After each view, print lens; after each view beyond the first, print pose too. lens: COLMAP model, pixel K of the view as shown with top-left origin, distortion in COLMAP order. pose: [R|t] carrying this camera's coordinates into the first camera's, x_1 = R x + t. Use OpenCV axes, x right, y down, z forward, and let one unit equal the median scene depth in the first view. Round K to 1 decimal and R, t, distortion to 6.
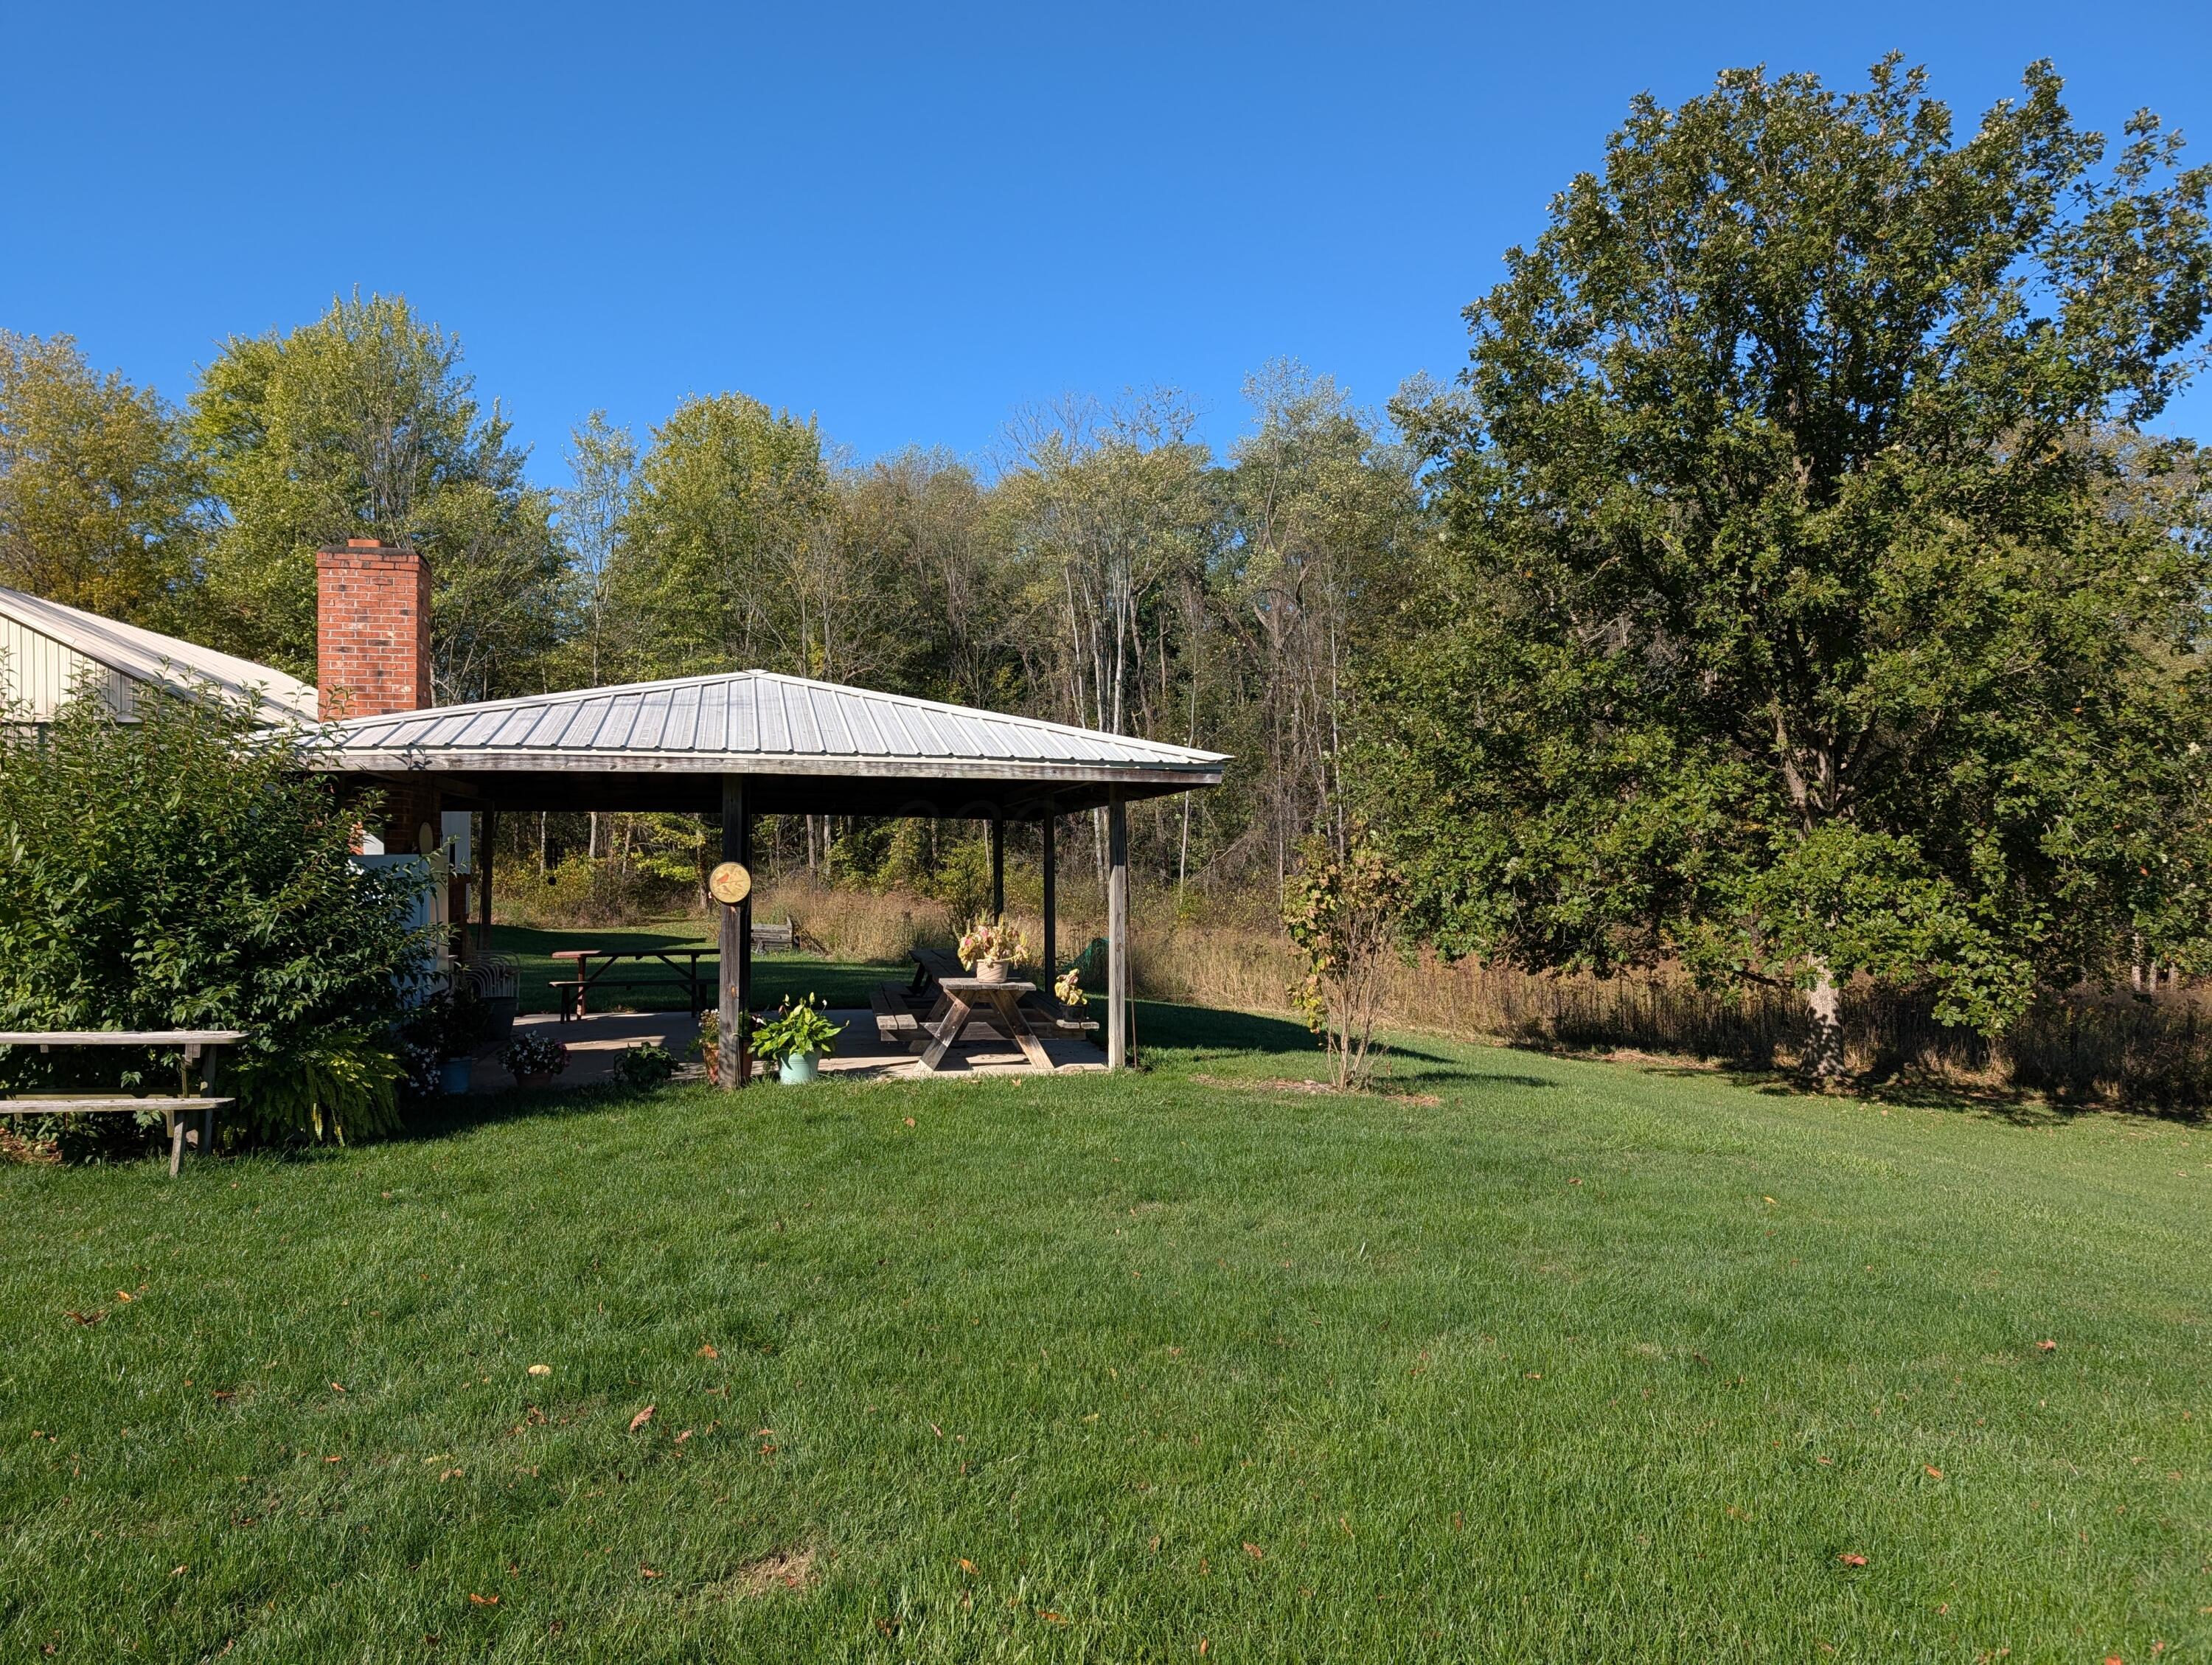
lens RADIAL K [[1632.9, 0, 1106.0], [0, 1632.9, 832.5], [0, 0, 1]] dist [-0.007342, -0.002632]
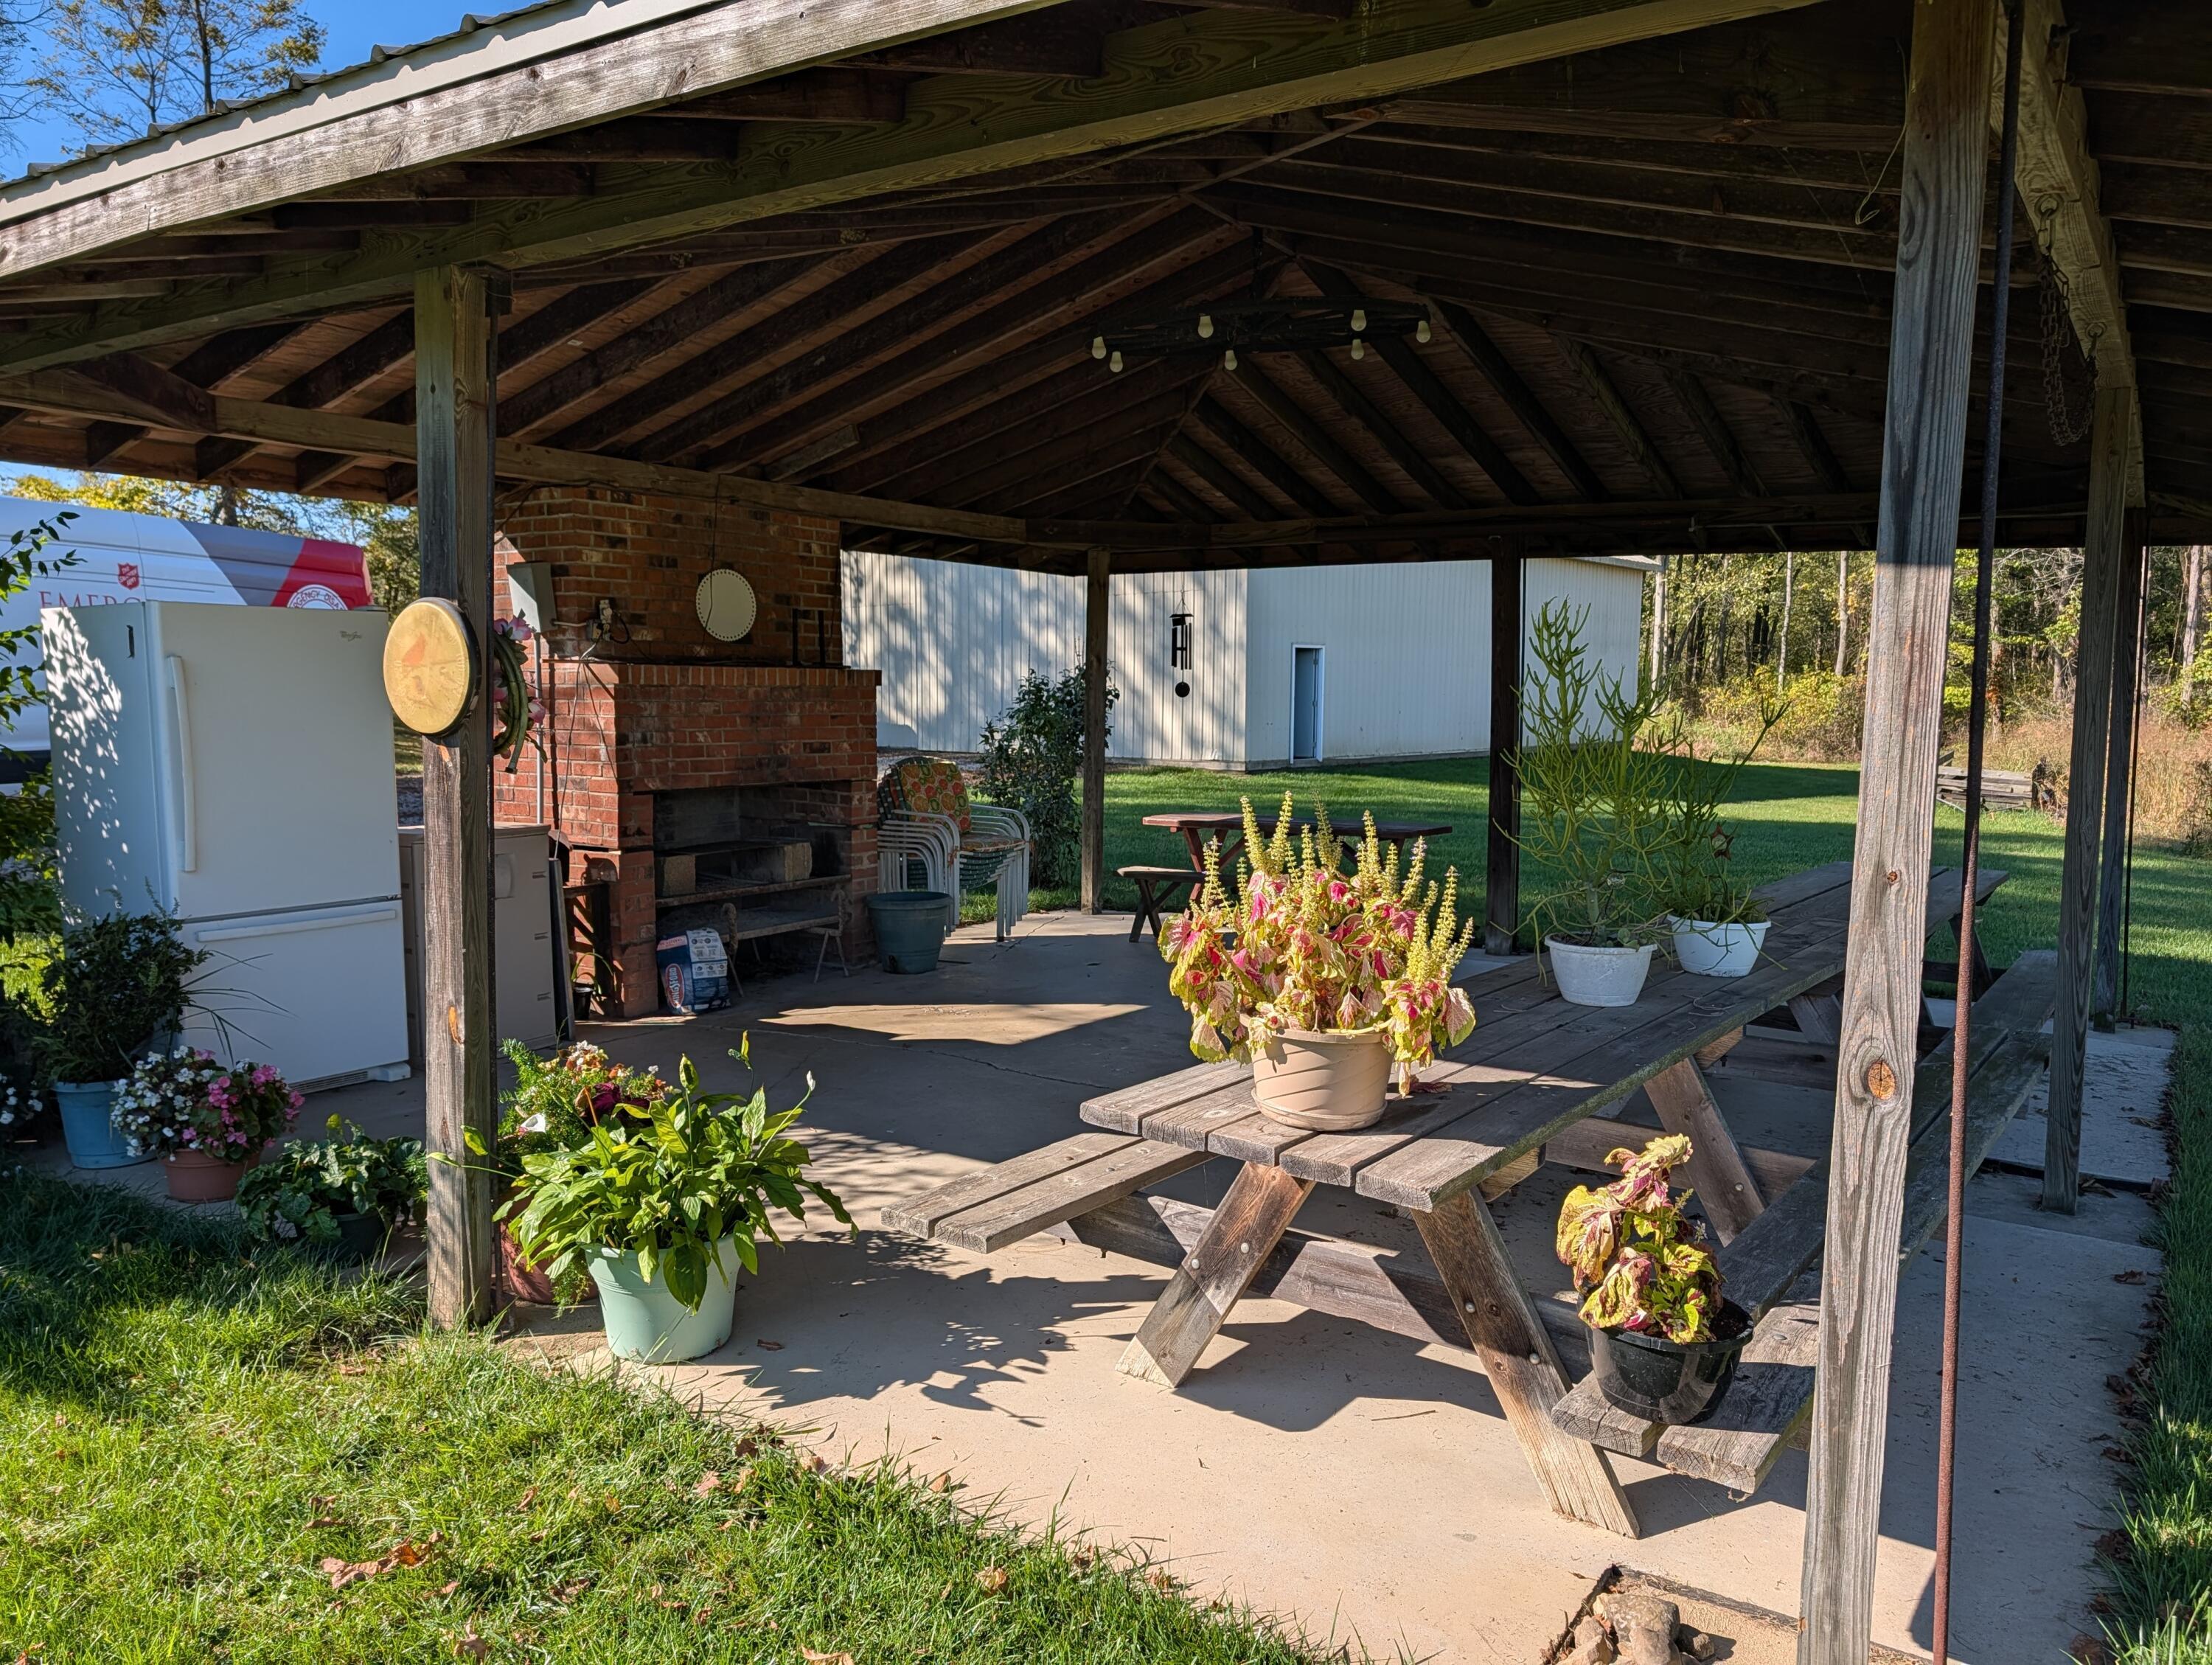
lens RADIAL K [[1632.9, 0, 1106.0], [0, 1632.9, 832.5], [0, 0, 1]] dist [-0.007342, -0.002632]
pose [[0.689488, 0.074582, -0.720447, 0.068782], [0.003483, 0.994331, 0.106269, 0.027927], [0.724289, -0.075780, 0.685320, 0.814904]]
